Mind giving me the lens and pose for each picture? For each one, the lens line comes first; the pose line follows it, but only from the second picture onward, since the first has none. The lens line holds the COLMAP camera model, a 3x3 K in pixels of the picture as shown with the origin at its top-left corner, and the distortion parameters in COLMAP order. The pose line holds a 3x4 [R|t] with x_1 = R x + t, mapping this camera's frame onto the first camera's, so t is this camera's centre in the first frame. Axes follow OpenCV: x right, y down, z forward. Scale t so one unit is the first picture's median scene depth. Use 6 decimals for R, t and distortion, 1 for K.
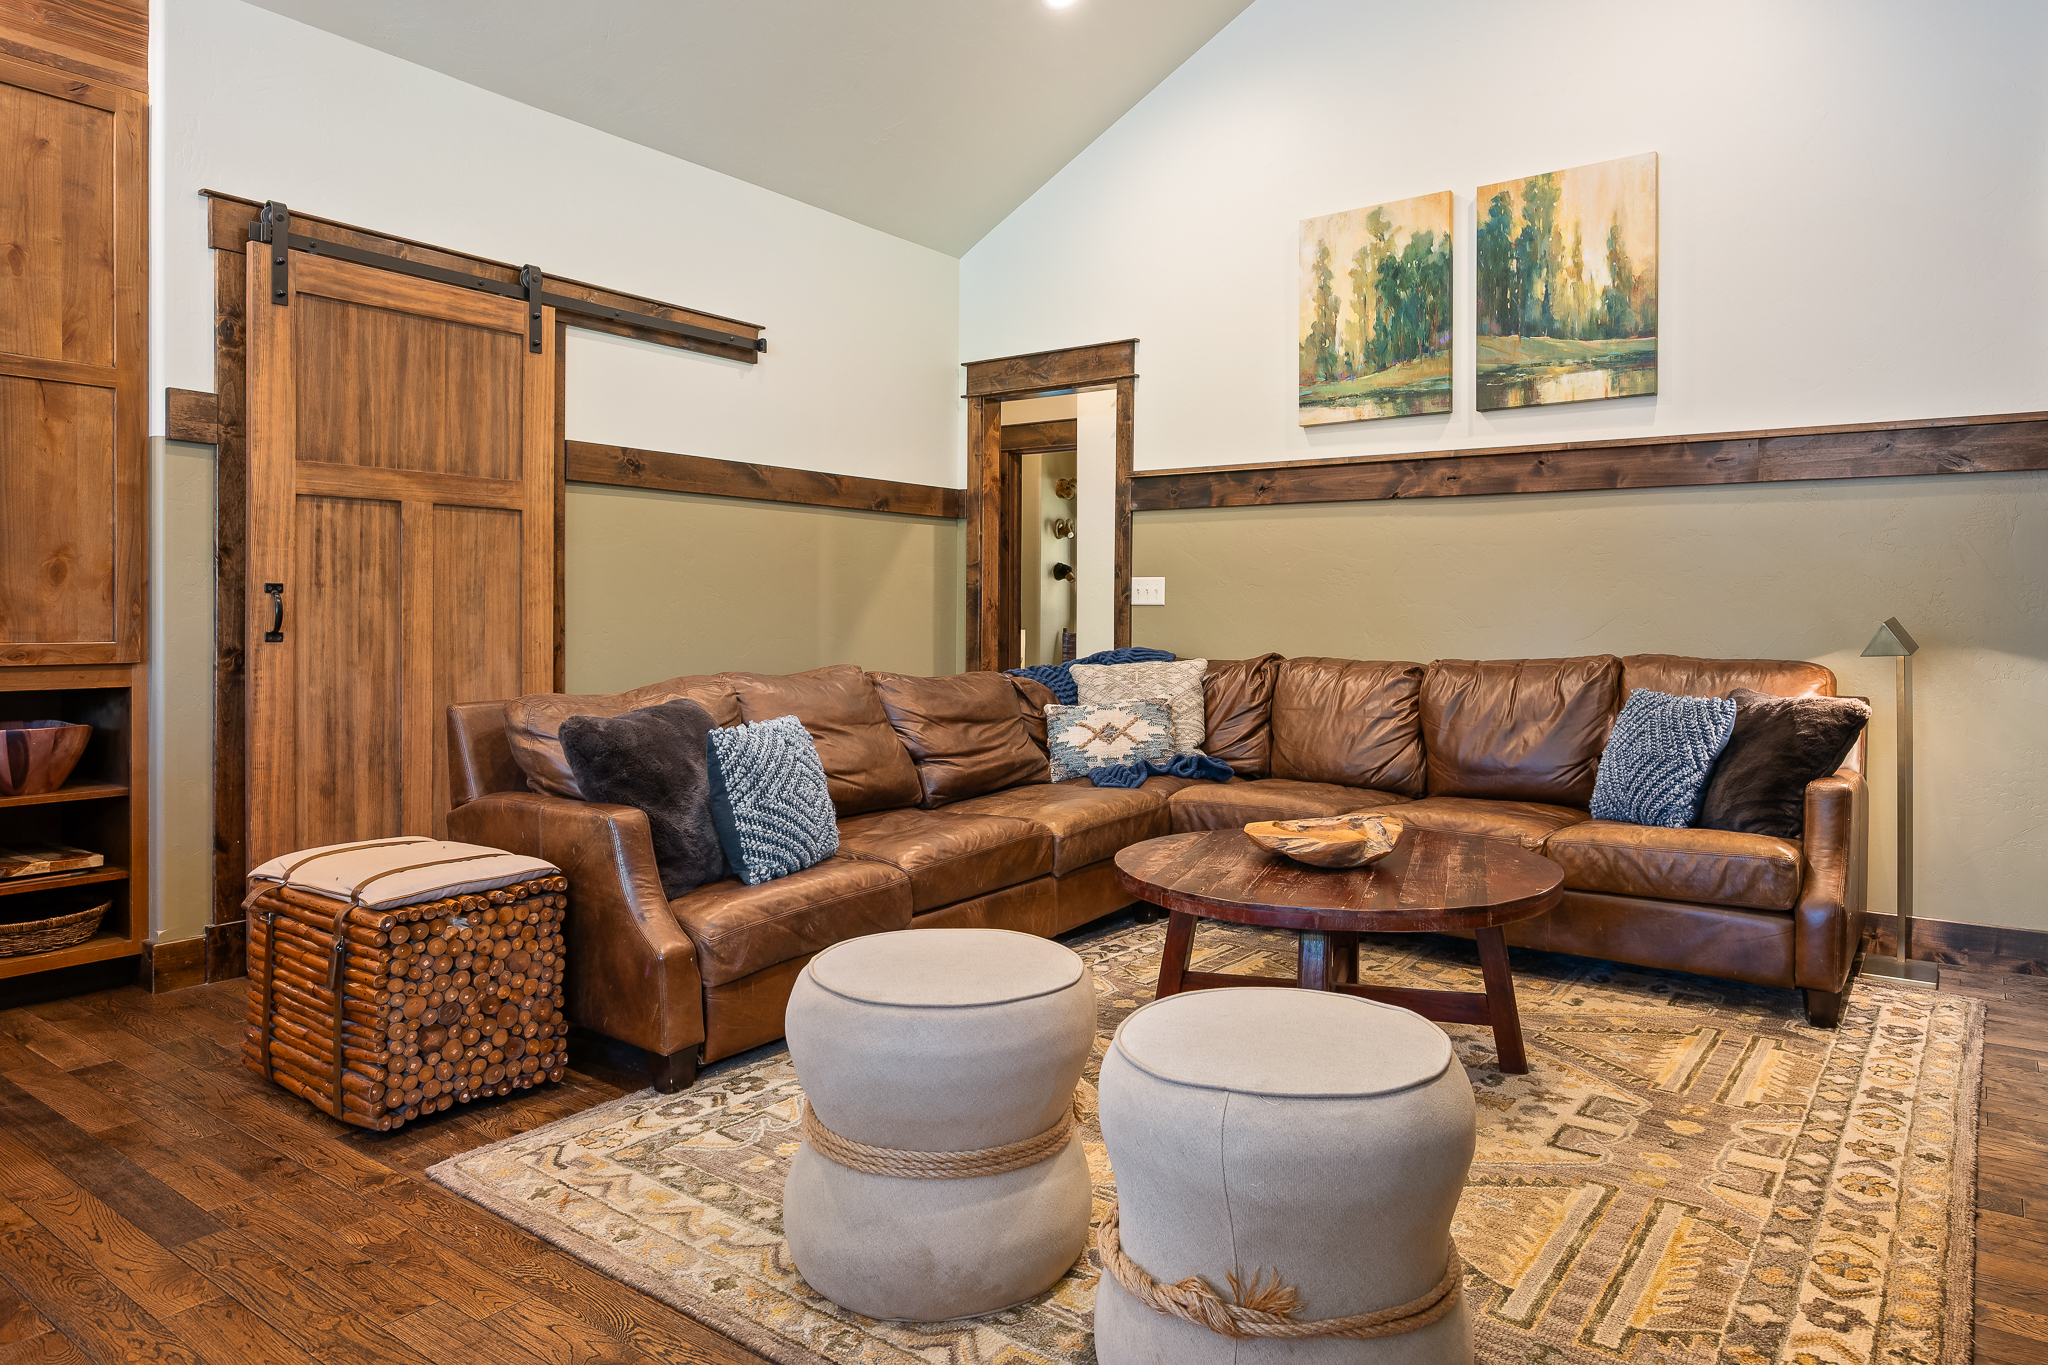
lens RADIAL K [[1261.7, 0, 1108.9], [0, 1261.7, 629.1], [0, 0, 1]] dist [-0.003041, -0.000620]
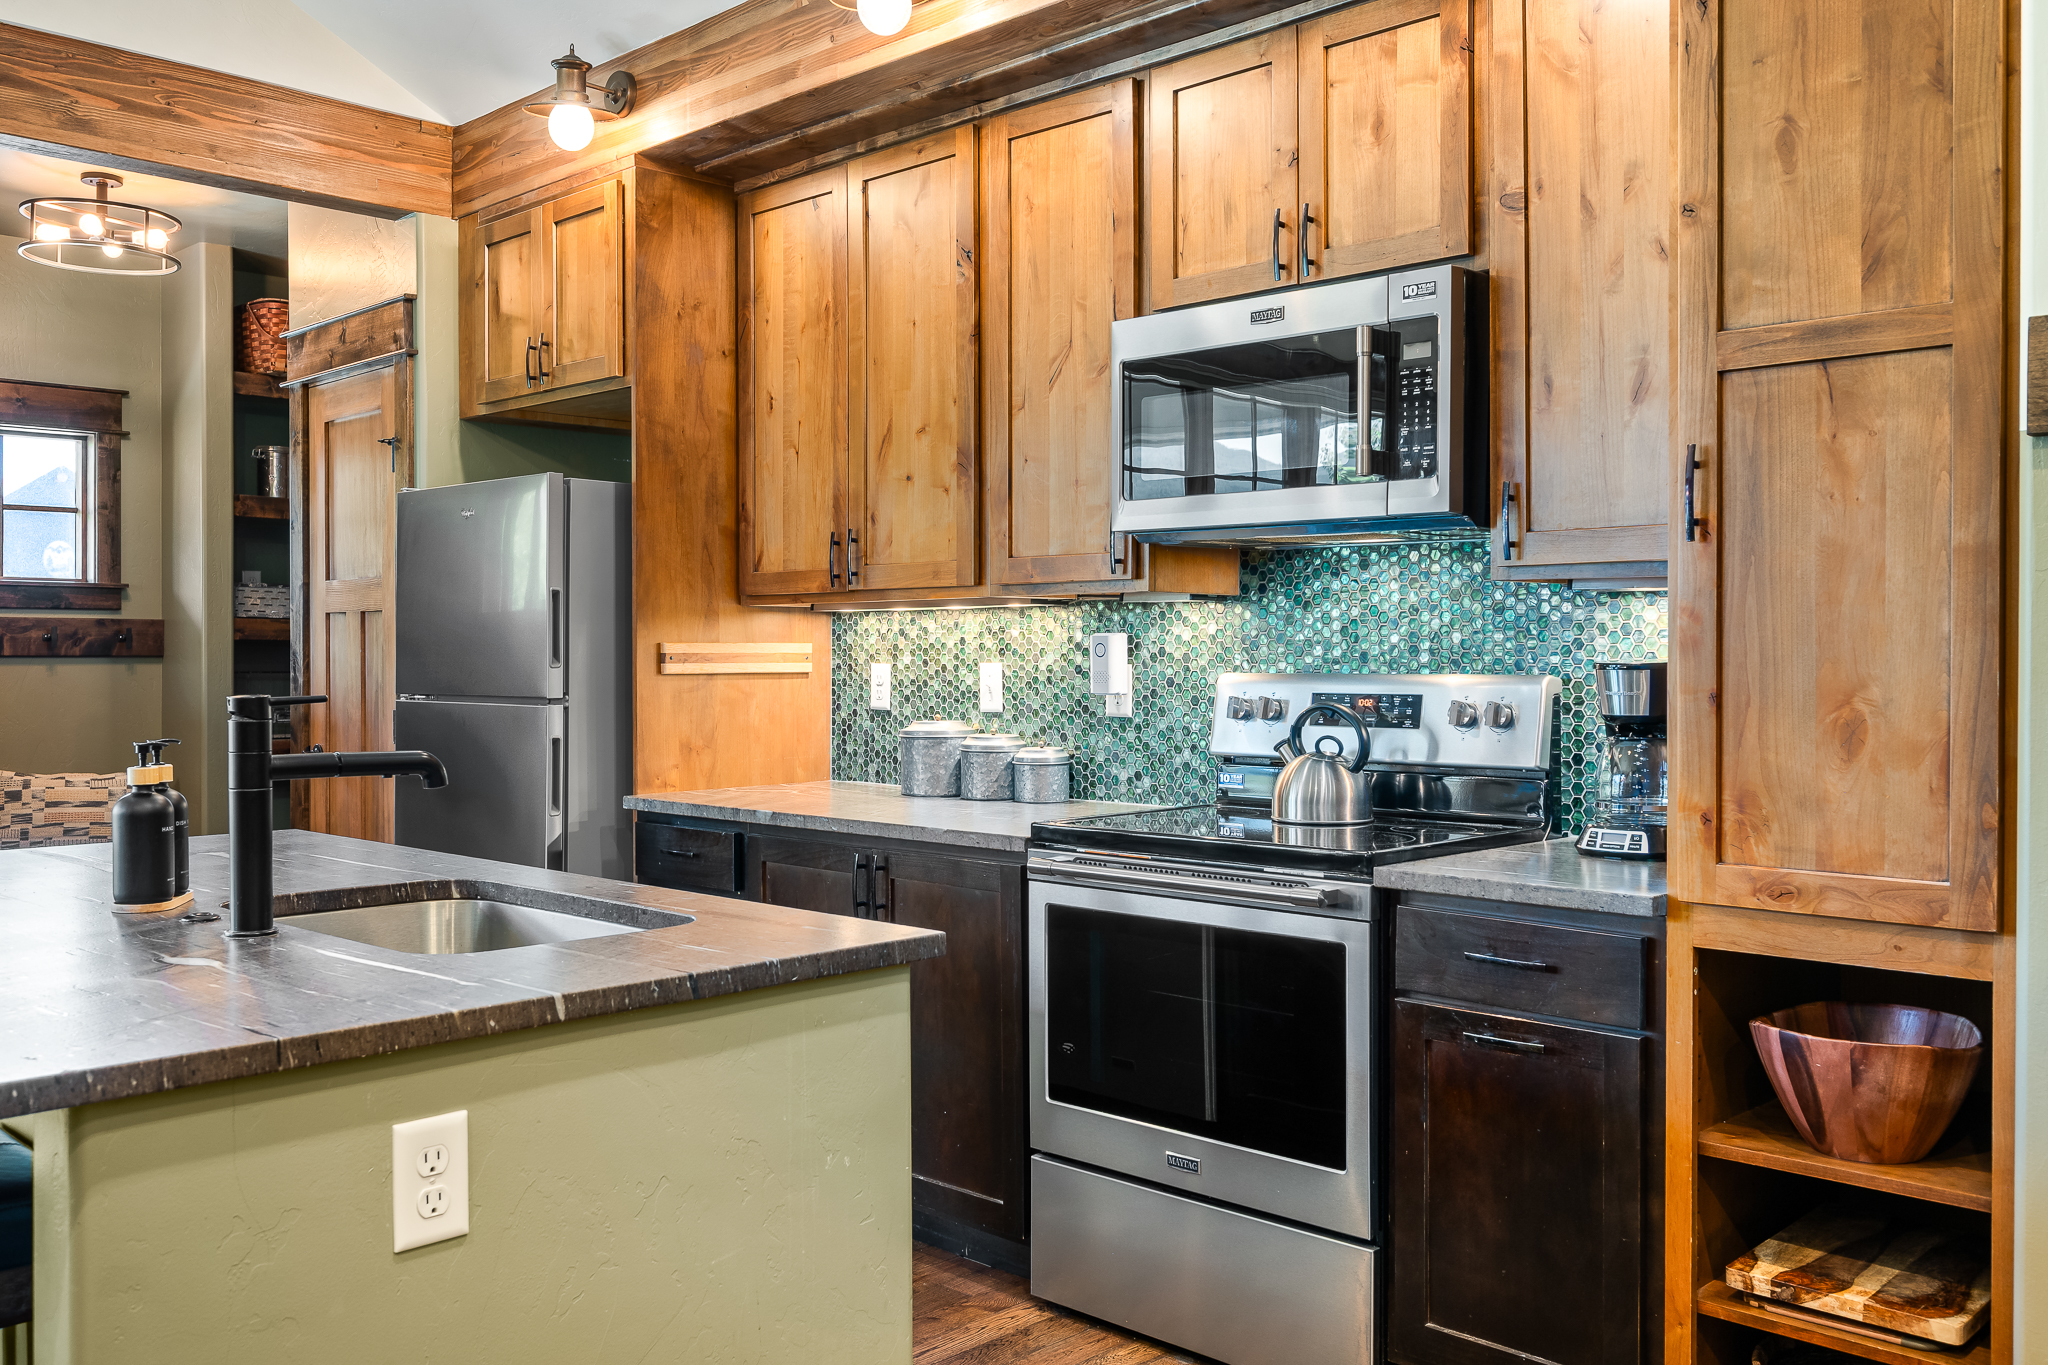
lens RADIAL K [[1747.7, 0, 1021.7], [0, 1747.7, 666.8], [0, 0, 1]] dist [-0.005252, 0.002659]
pose [[-0.175618, -0.001541, -0.984457, -0.081209], [-0.013396, 0.999910, 0.000825, -0.063298], [0.984367, 0.013333, -0.175623, 0.734517]]
